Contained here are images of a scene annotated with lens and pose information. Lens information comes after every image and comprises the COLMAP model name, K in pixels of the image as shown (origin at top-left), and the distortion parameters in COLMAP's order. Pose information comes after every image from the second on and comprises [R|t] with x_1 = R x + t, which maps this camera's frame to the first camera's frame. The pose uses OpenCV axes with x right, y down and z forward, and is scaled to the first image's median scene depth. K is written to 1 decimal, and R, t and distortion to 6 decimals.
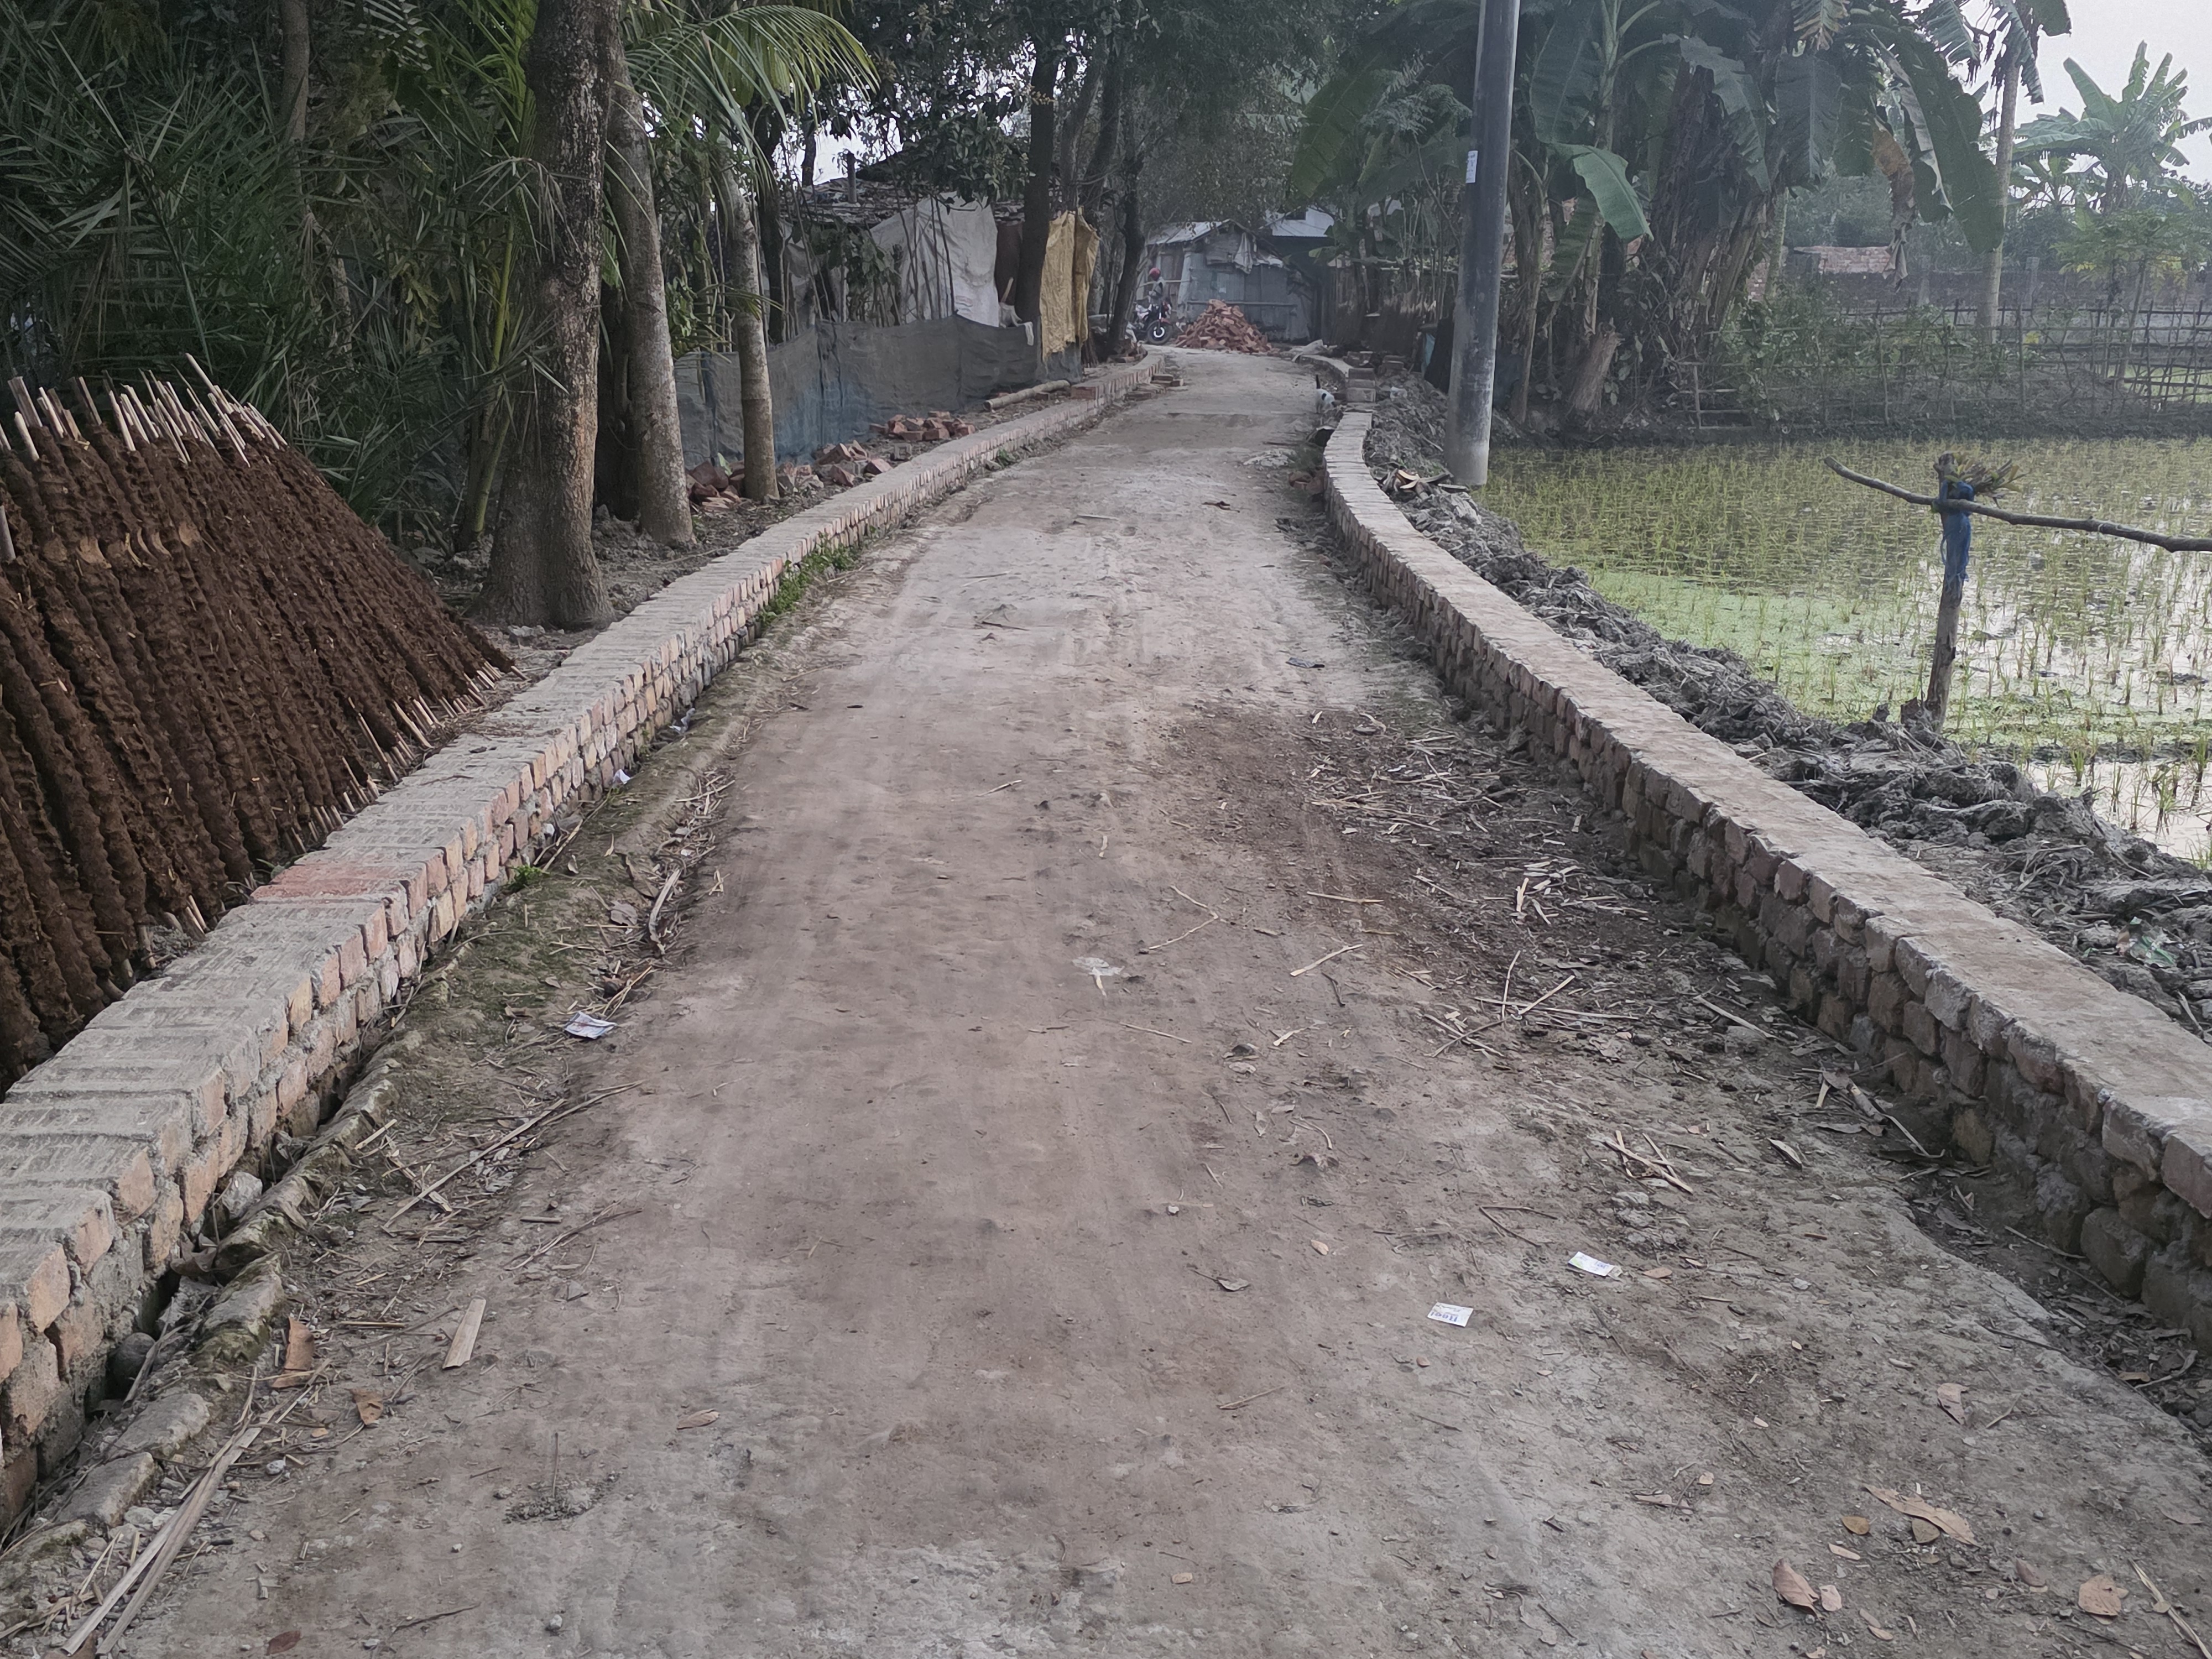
lens RADIAL K [[2052.8, 0, 1106.6], [0, 2052.8, 834.4], [0, 0, 1]] dist [0.016454, 0.000000]
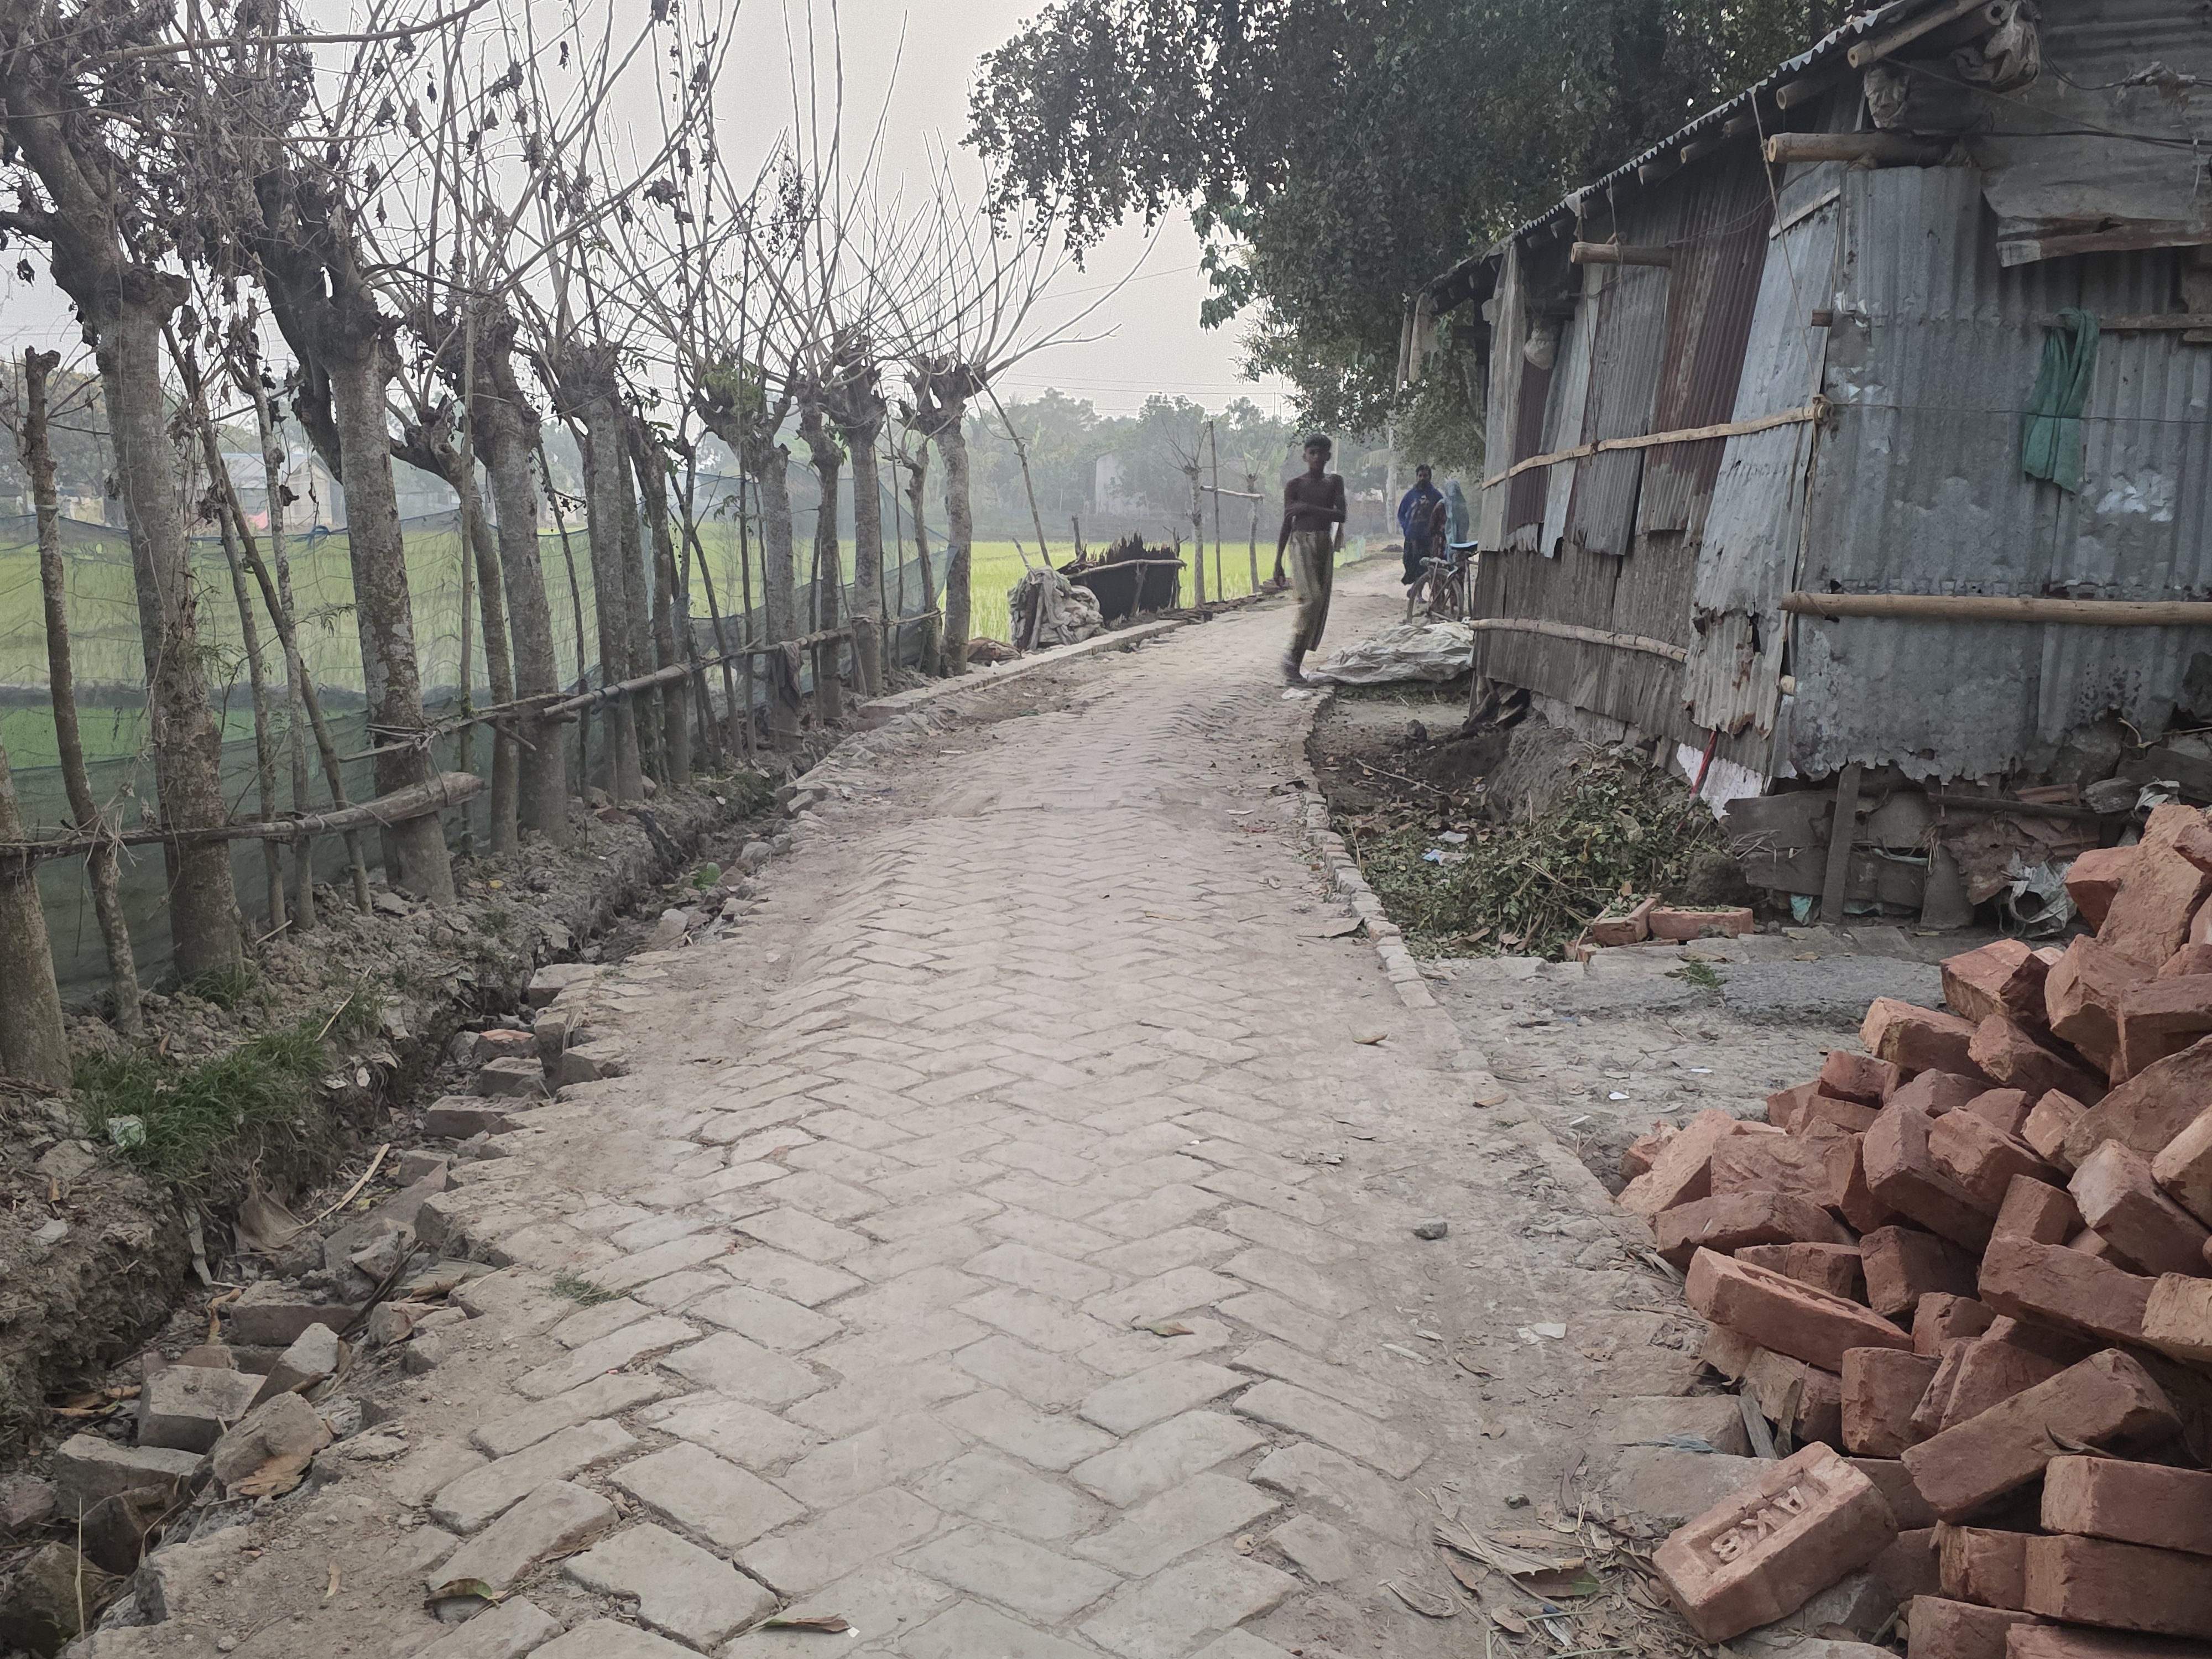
lens RADIAL K [[1981.1, 0, 1097.1], [0, 1981.1, 829.6], [0, 0, 1]] dist [0.035965, -0.012484]
pose [[0.968573, 0.035173, -0.246231, 0.030243], [-0.058789, 0.994275, -0.089221, -0.237672], [0.241683, 0.100893, 0.965096, 0.897554]]
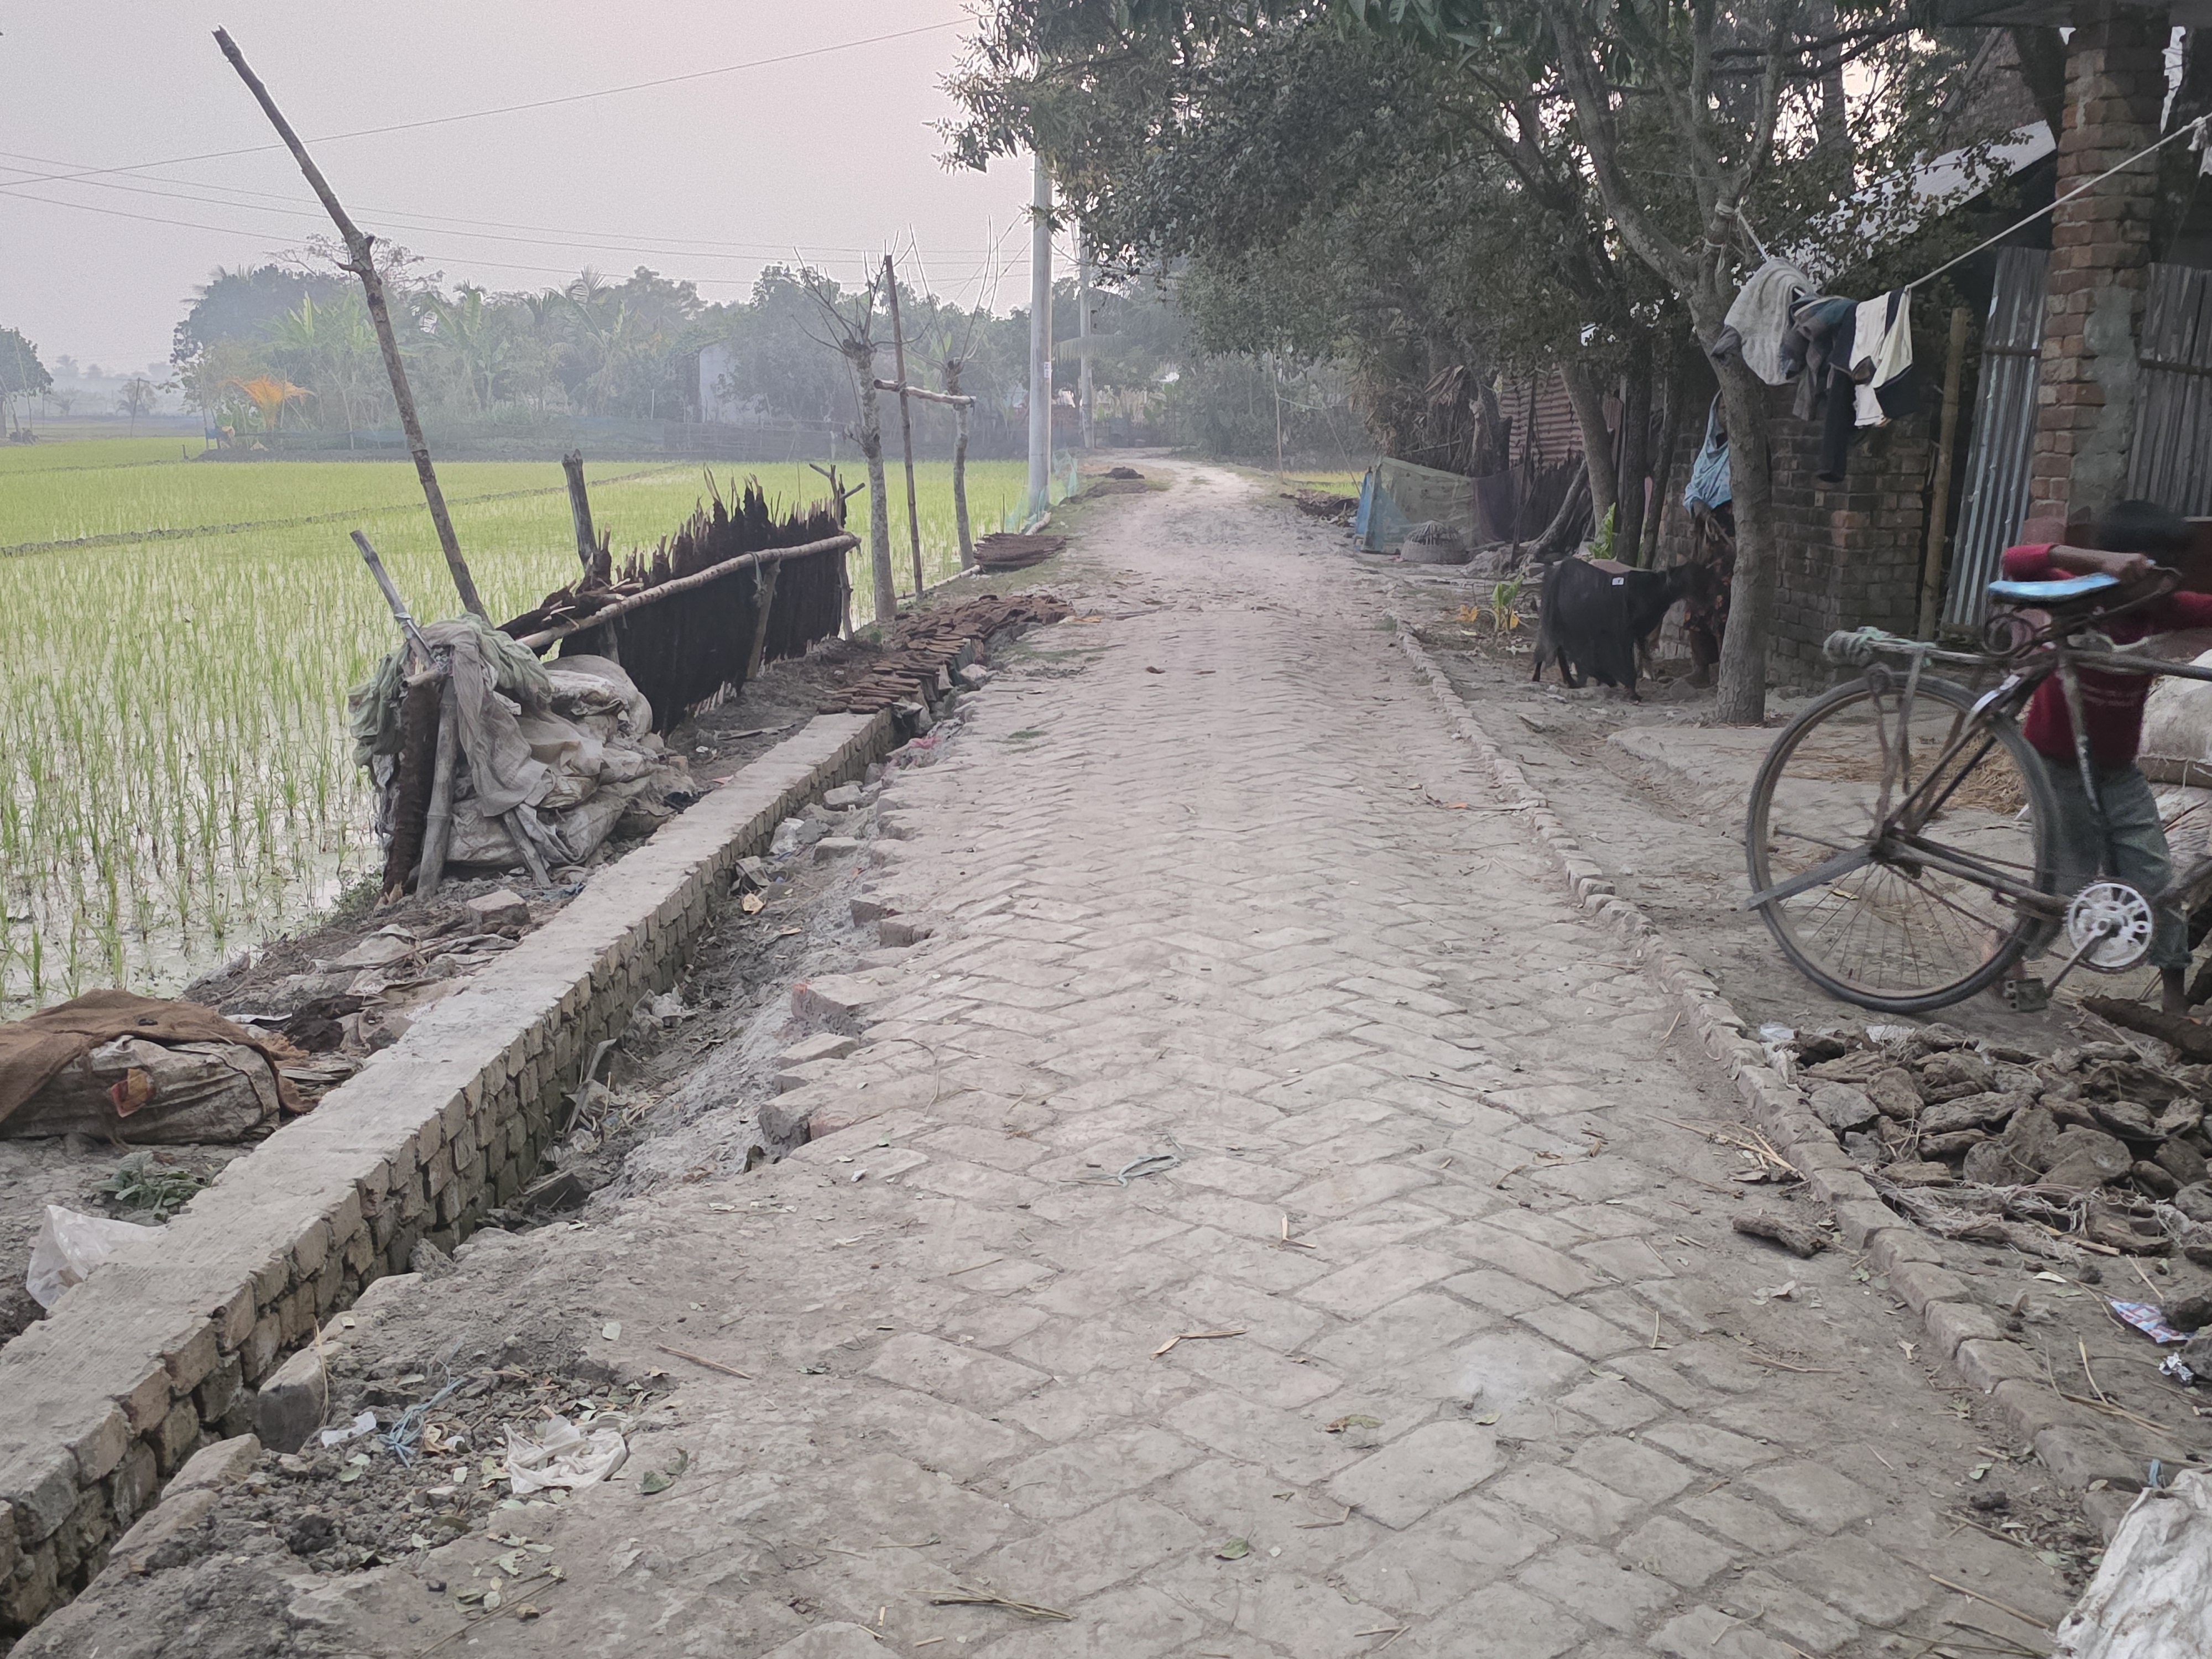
lens RADIAL K [[2185.1, 0, 1110.5], [0, 2185.1, 824.4], [0, 0, 1]] dist [0.059335, 0.000000]
pose [[0.997181, 0.002558, -0.074997, -0.025654], [-0.007824, 0.997516, -0.070002, -0.300386], [0.074631, 0.070391, 0.994724, 1.129752]]
